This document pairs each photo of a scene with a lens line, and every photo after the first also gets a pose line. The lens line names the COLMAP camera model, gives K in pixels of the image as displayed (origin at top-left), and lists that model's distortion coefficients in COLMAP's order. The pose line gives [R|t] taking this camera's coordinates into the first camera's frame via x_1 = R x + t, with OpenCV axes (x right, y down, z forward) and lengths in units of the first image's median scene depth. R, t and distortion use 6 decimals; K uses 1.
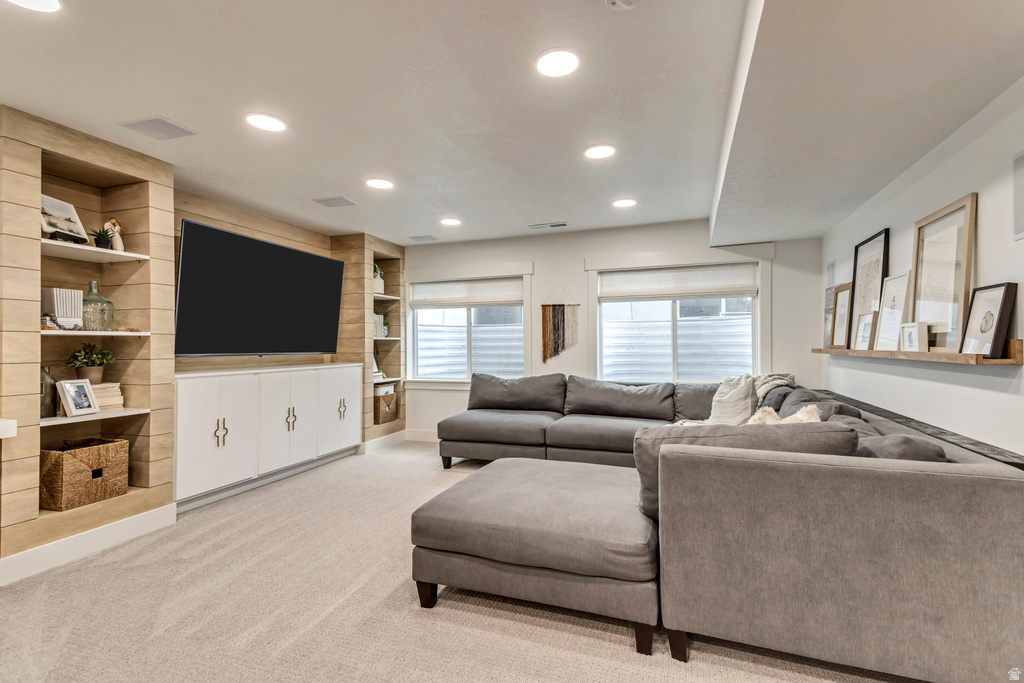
lens RADIAL K [[479.0, 0, 514.9], [0, 479.0, 339.4], [0, 0, 1]] dist [0.075597, -0.026733]
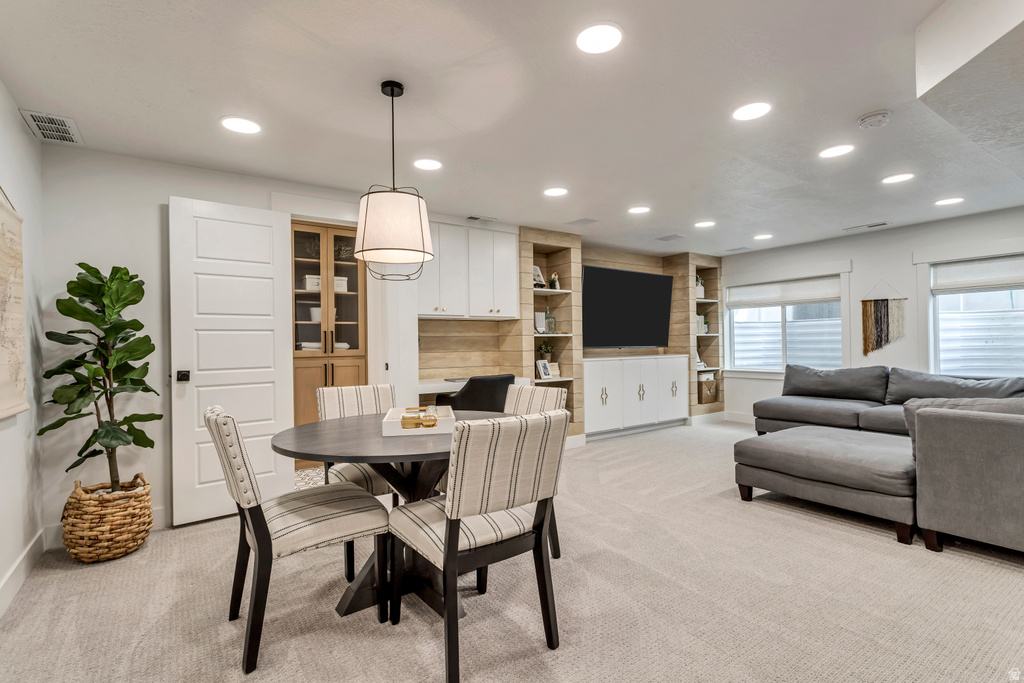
lens RADIAL K [[488.3, 0, 515.2], [0, 488.3, 340.9], [0, 0, 1]] dist [0.001457, 0.000691]
pose [[0.815213, -0.008559, -0.579098, 0.064776], [0.016096, 0.999839, 0.007881, -0.004847], [0.578938, -0.015746, 0.815219, -0.349217]]
